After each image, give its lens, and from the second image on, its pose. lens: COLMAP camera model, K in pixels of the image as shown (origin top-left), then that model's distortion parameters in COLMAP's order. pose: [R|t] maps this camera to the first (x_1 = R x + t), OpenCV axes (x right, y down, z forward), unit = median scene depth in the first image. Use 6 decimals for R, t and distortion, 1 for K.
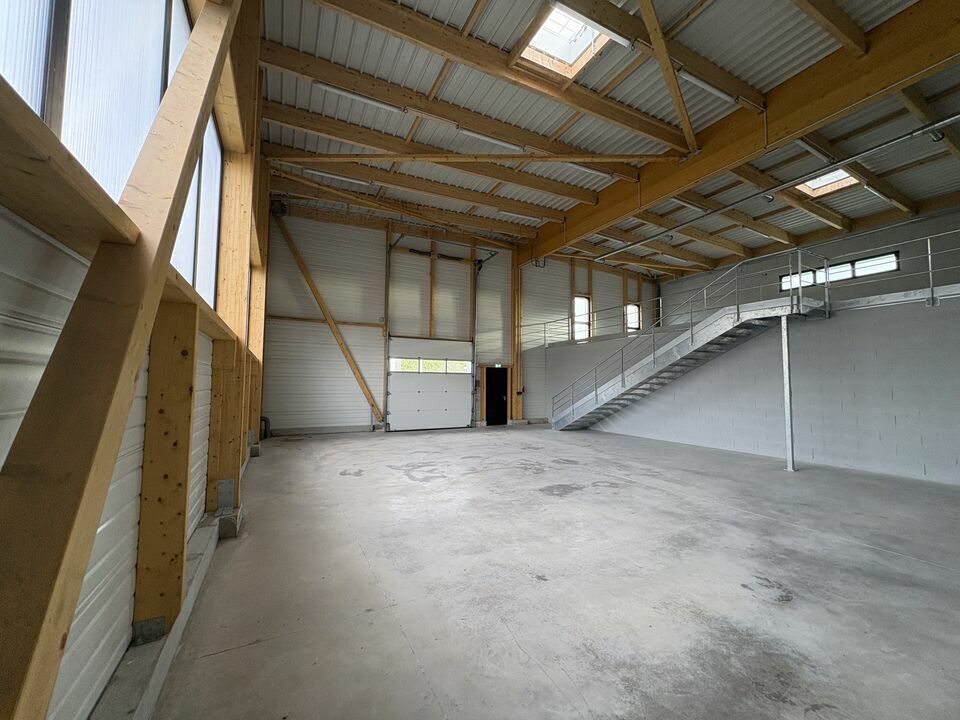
lens RADIAL K [[383.0, 0, 476.8], [0, 383.0, 355.9], [0, 0, 1]] dist [0.001218, -0.000133]
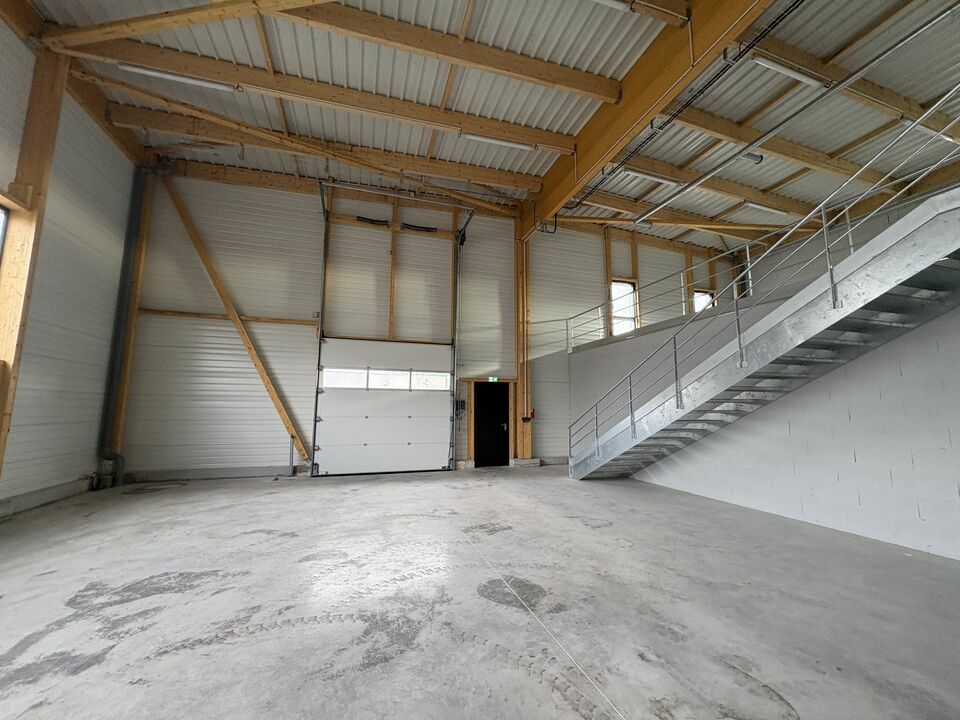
lens RADIAL K [[383.0, 0, 476.8], [0, 383.0, 355.9], [0, 0, 1]] dist [0.001218, -0.000133]
pose [[0.985615, -0.026733, -0.166876, 0.151368], [0.015530, 0.997559, -0.068085, 0.032063], [0.168289, 0.064514, 0.983624, 0.329192]]
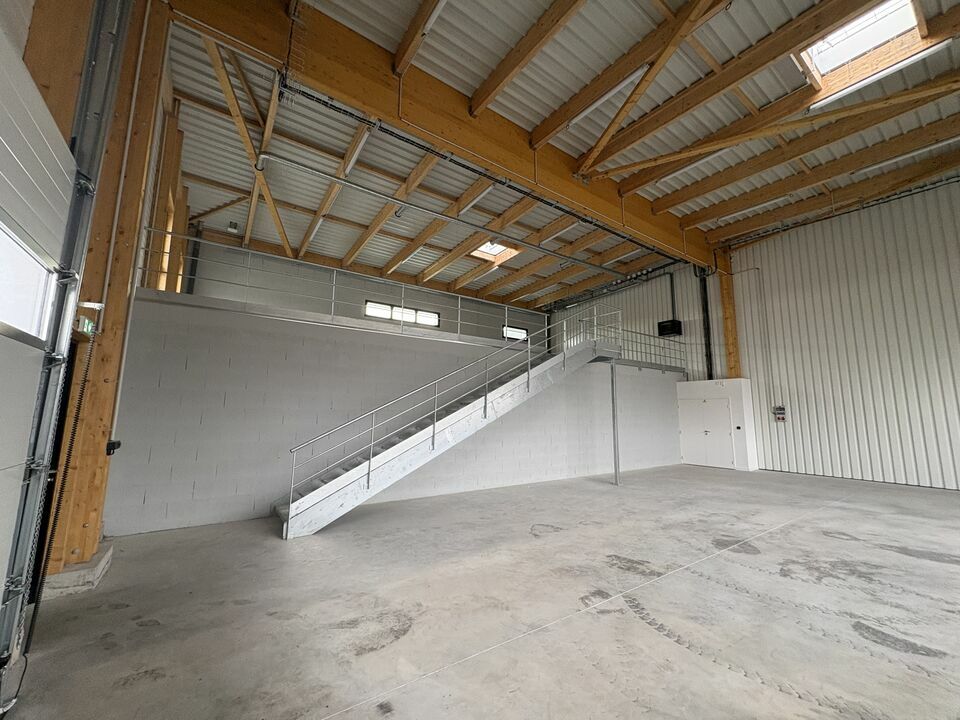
lens RADIAL K [[383.0, 0, 476.8], [0, 383.0, 355.9], [0, 0, 1]] dist [0.001218, -0.000133]
pose [[-0.134592, 0.138417, 0.981186, -0.197764], [-0.083111, 0.985130, -0.150374, 0.059341], [-0.987410, -0.101787, -0.121086, 0.851285]]
